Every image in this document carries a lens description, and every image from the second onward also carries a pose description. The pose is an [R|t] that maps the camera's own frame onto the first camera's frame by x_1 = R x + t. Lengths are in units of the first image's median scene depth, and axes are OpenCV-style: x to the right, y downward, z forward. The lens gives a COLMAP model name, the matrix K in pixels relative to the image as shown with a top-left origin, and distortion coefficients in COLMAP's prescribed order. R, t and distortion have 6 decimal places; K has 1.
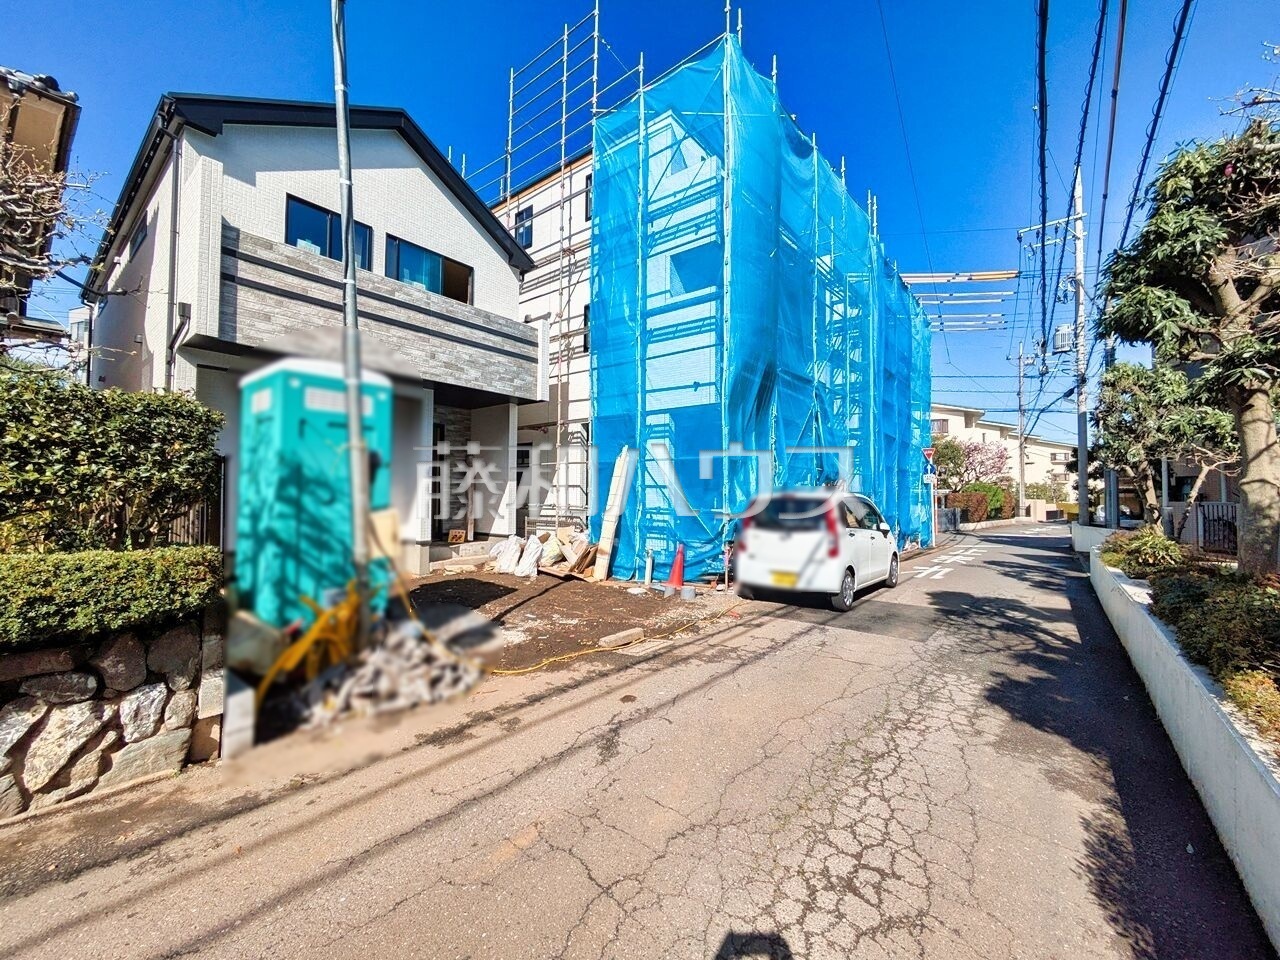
lens RADIAL K [[507.7, 0, 642.6], [0, 507.7, 477.8], [0, 0, 1]] dist [0.001626, 0.000946]
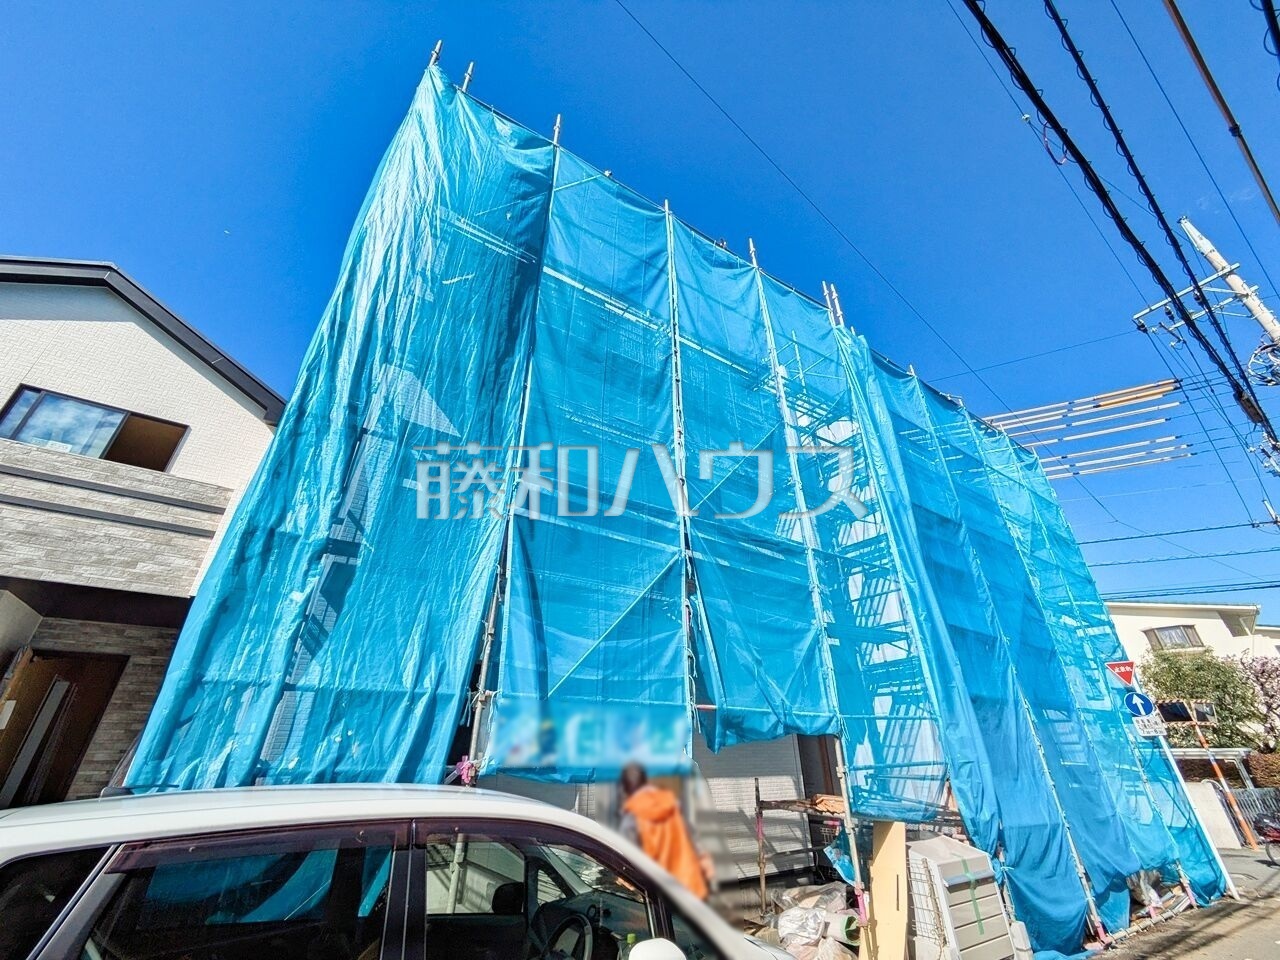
lens RADIAL K [[507.7, 0, 647.9], [0, 507.7, 480.3], [0, 0, 1]] dist [0.001626, 0.000946]
pose [[0.956053, -0.152895, -0.250172, 0.466370], [0.022959, 0.889683, -0.456001, 0.007452], [0.292294, 0.430217, 0.854095, 0.588213]]
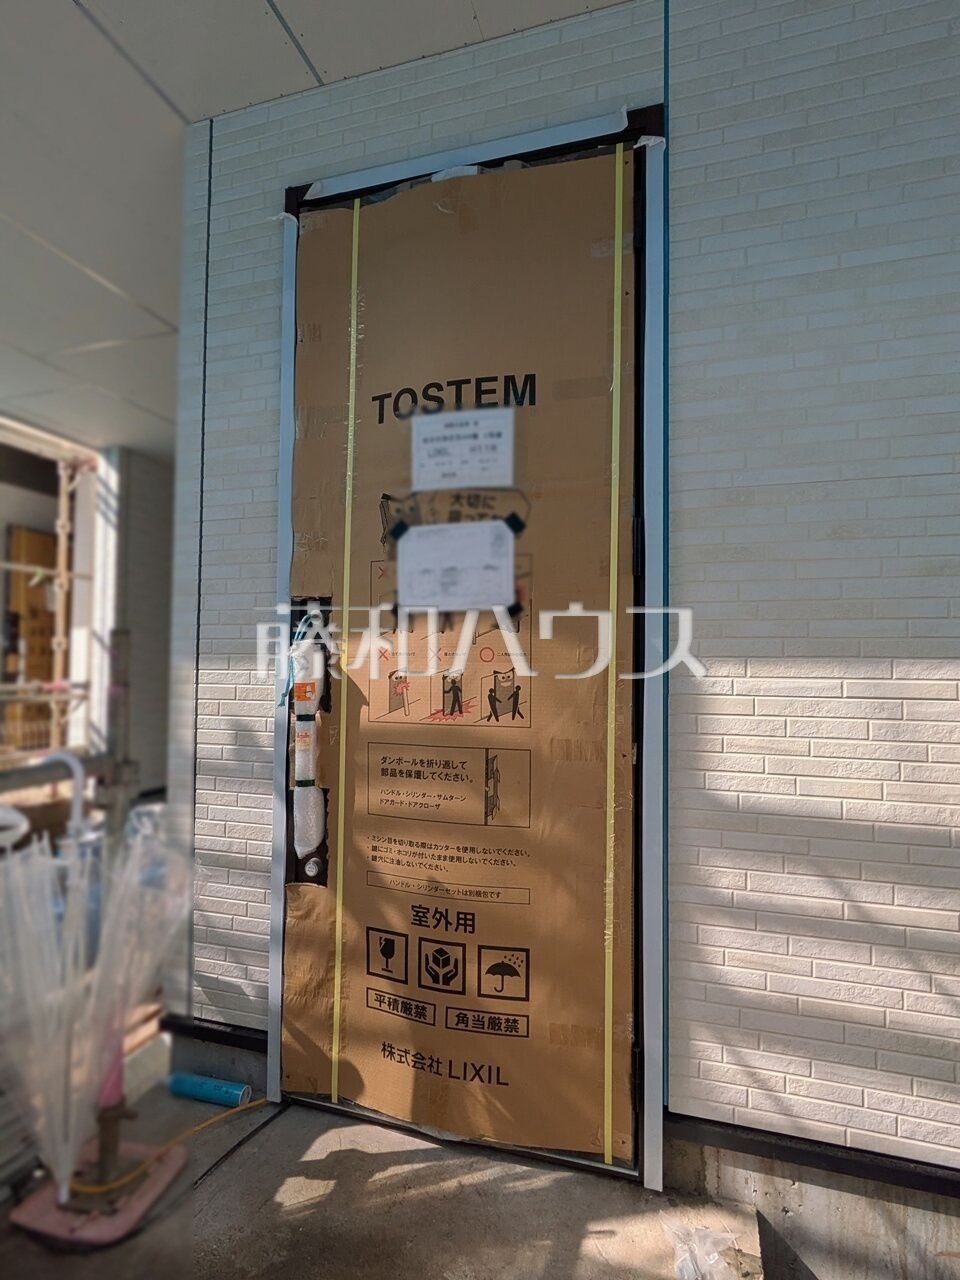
lens RADIAL K [[669.1, 0, 483.6], [0, 669.1, 632.6], [0, 0, 1]] dist [-0.003590, -0.000735]
pose [[0.367268, -0.039979, -0.929255, 0.432411], [0.025387, 0.999134, -0.032952, 0.045424], [0.929769, -0.011488, 0.367965, 1.153923]]
